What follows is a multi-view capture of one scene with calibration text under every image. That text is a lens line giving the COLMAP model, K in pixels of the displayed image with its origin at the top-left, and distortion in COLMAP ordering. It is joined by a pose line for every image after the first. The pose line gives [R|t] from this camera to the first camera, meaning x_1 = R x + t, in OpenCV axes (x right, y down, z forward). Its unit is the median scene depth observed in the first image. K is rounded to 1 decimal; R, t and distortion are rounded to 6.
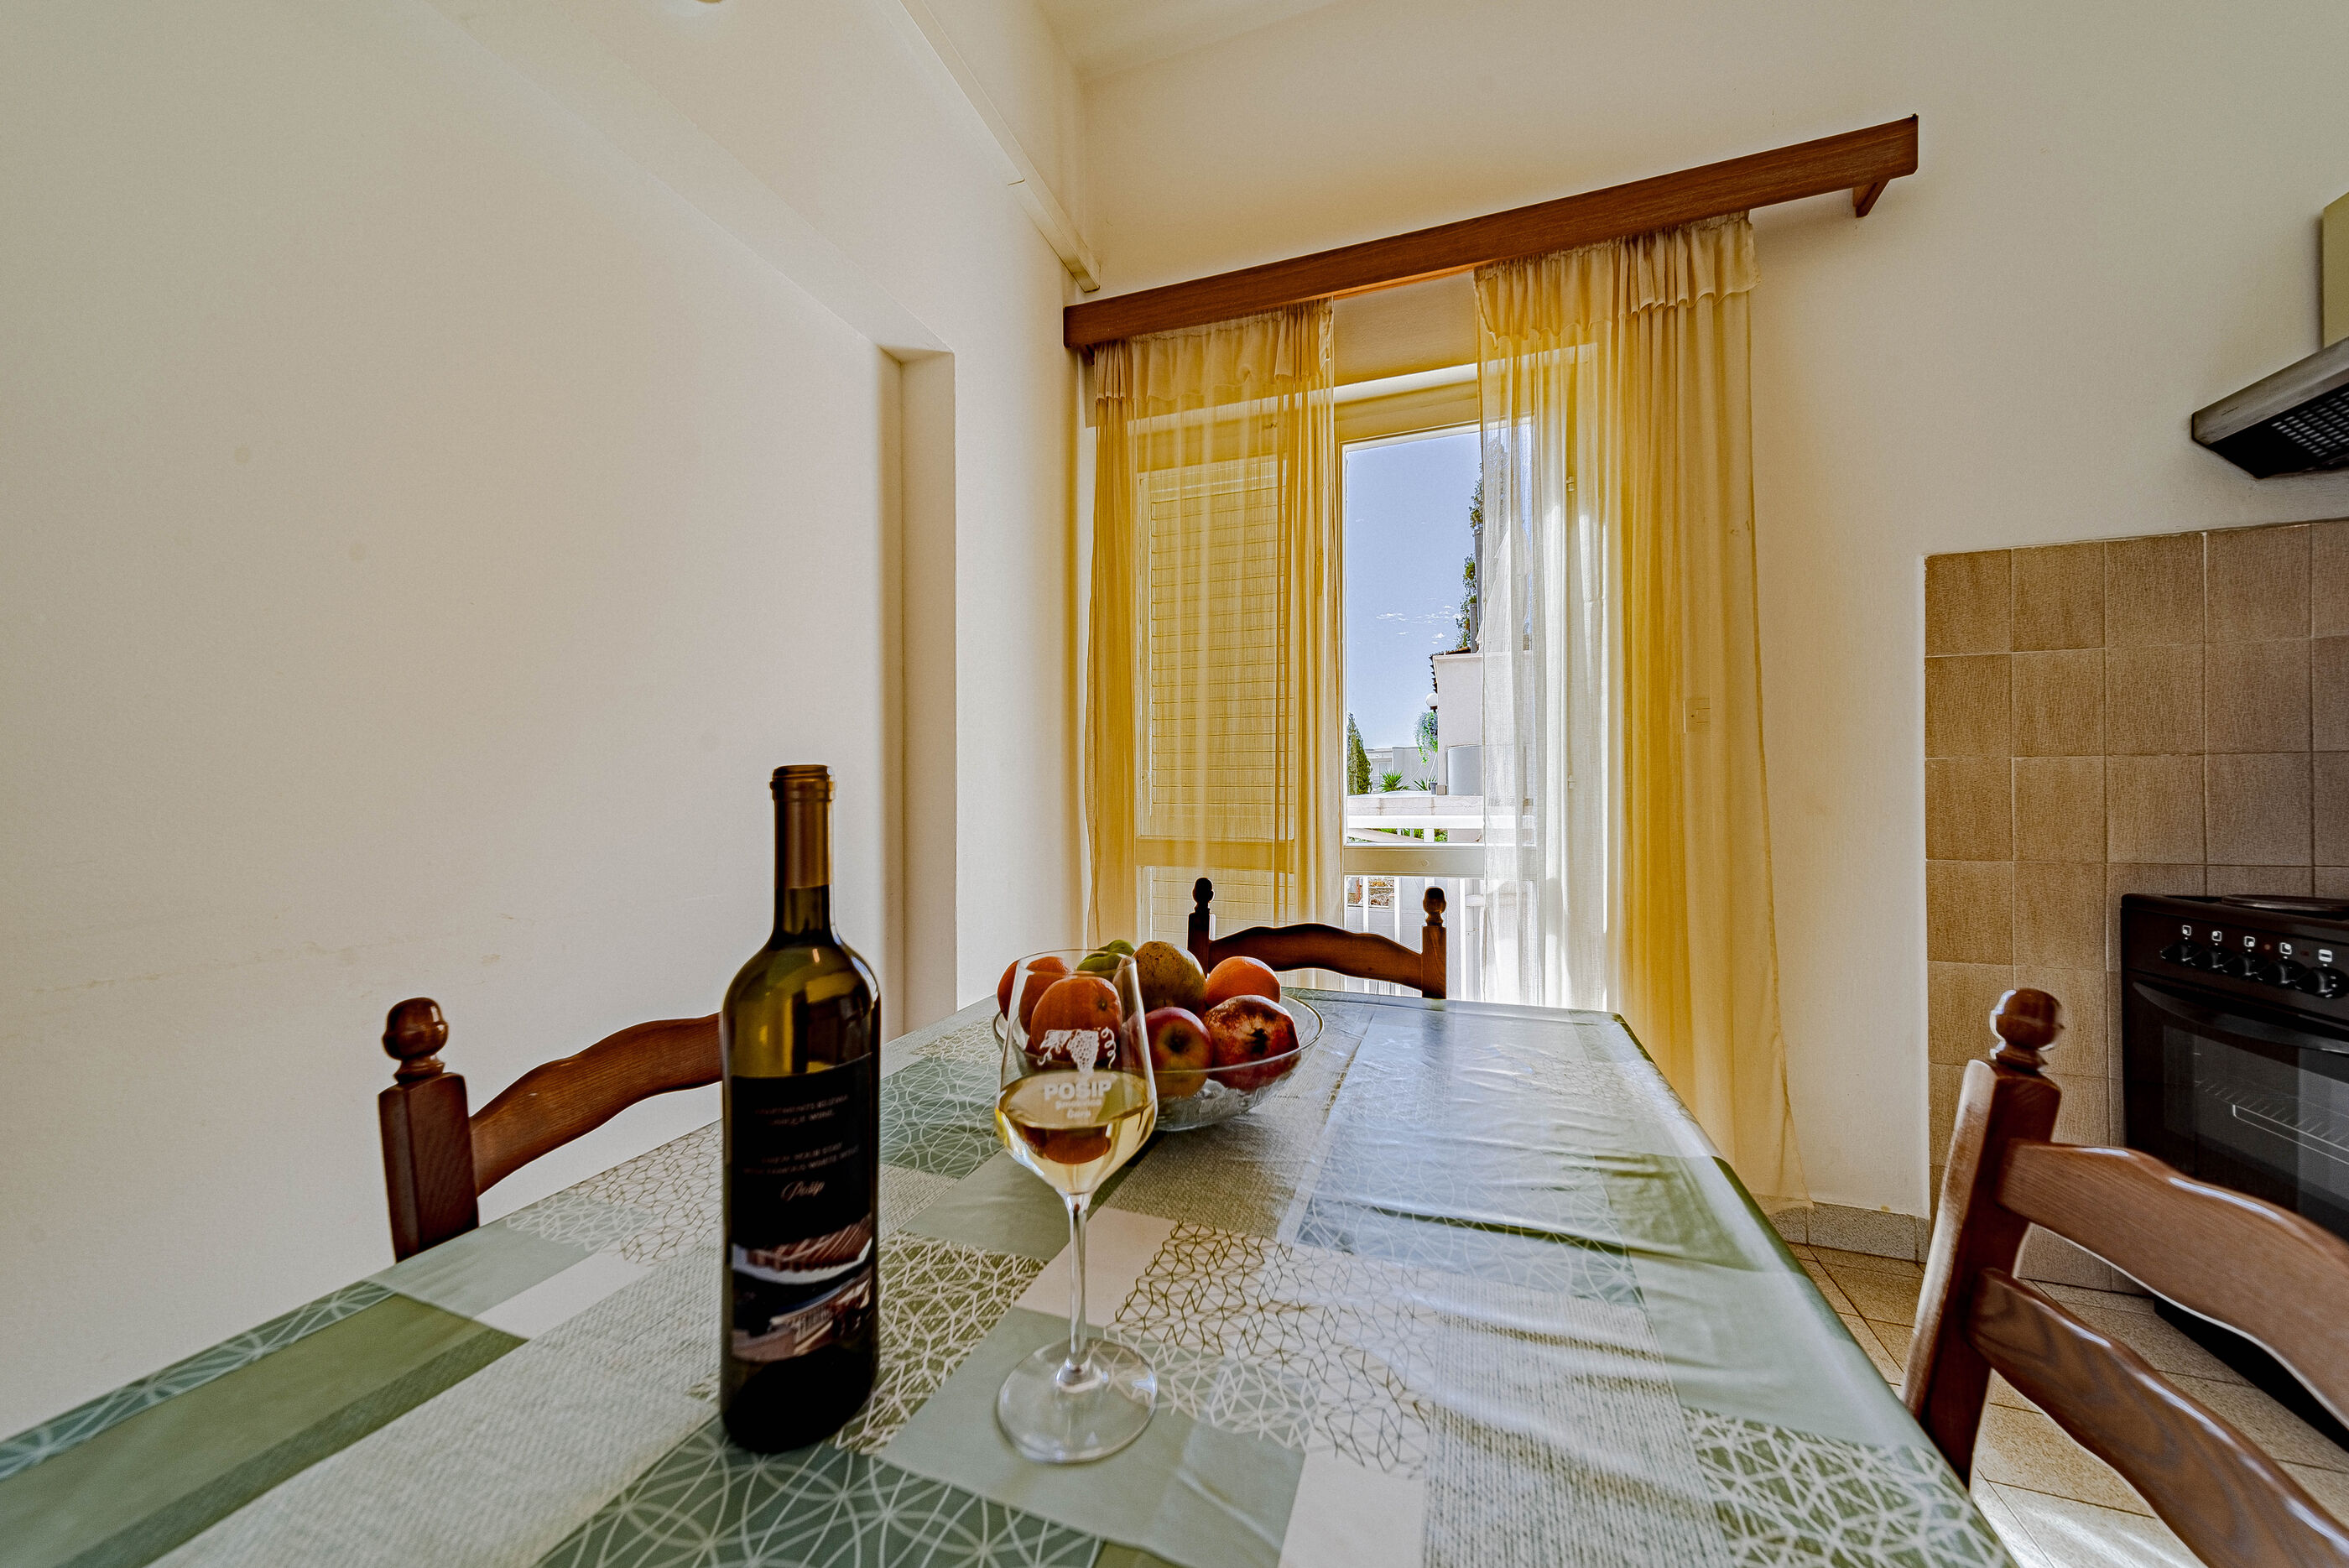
lens RADIAL K [[808.7, 0, 1172.0], [0, 808.7, 789.2], [0, 0, 1]] dist [0.007351, -0.000370]
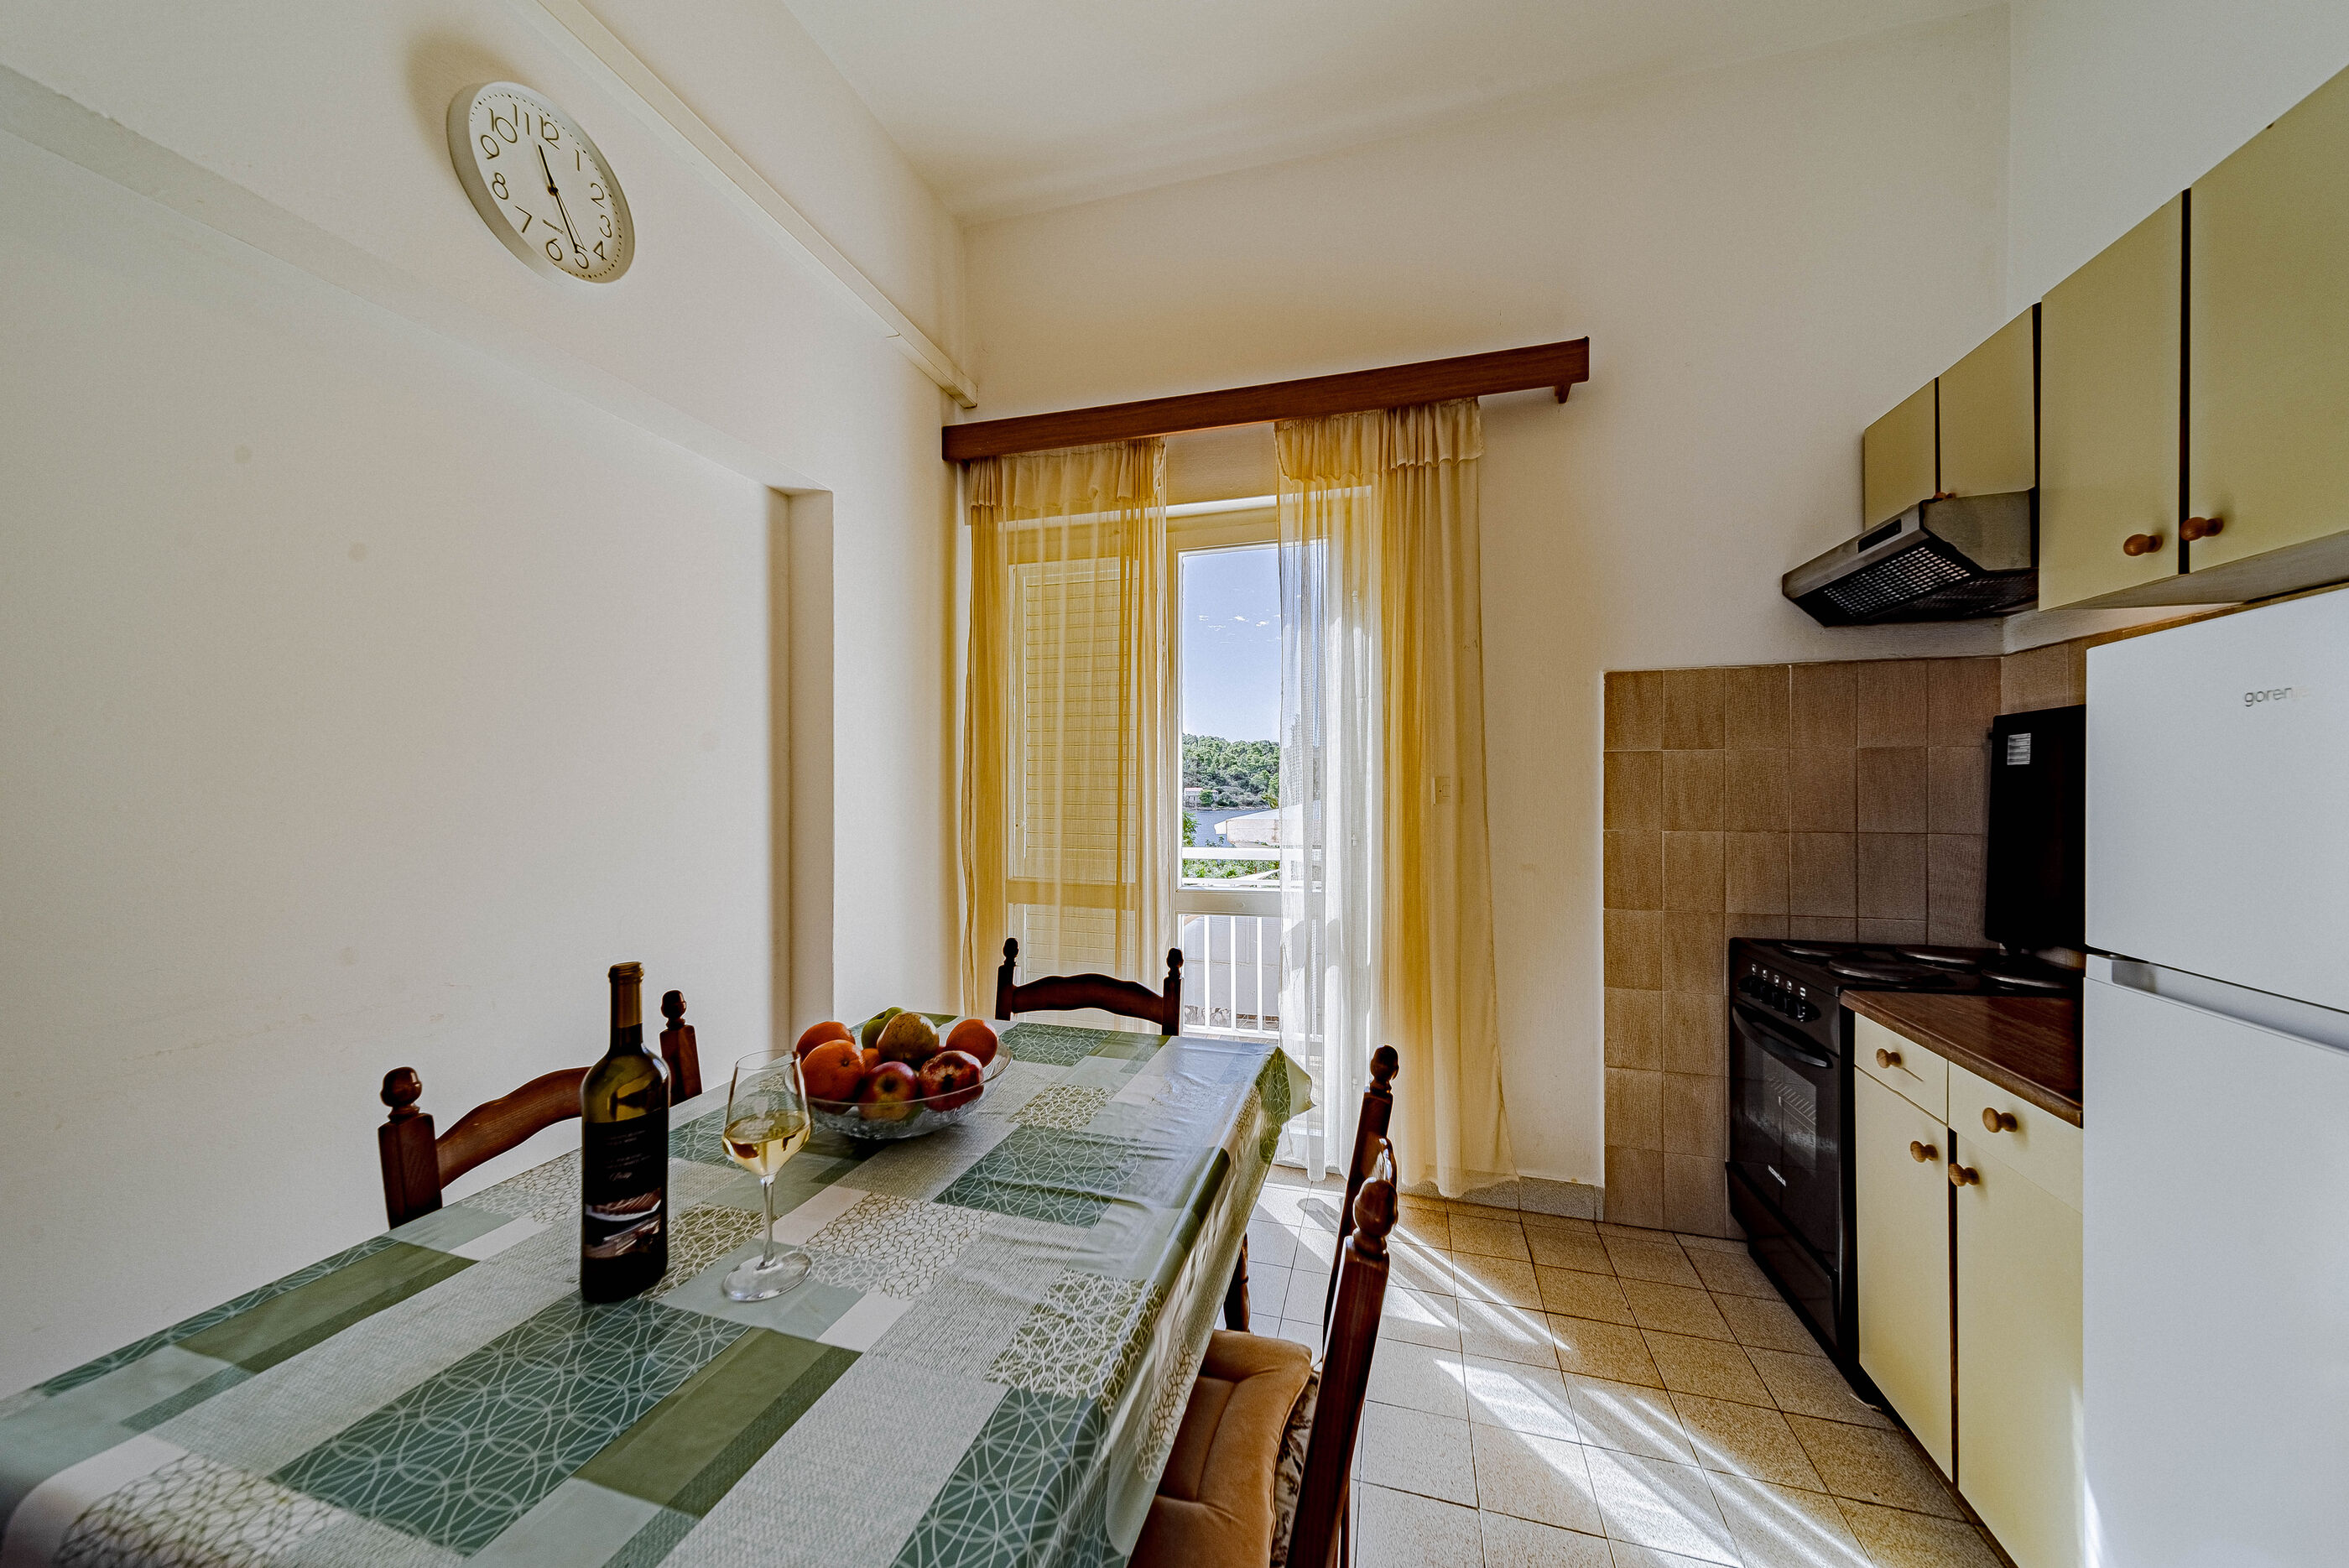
lens RADIAL K [[809.1, 0, 1172.5], [0, 809.1, 787.4], [0, 0, 1]] dist [0.006972, 0.000181]
pose [[0.998348, 0.004378, 0.057290, 0.188976], [-0.004611, 0.999982, 0.003930, -0.117334], [-0.057272, -0.004188, 0.998350, -0.262534]]
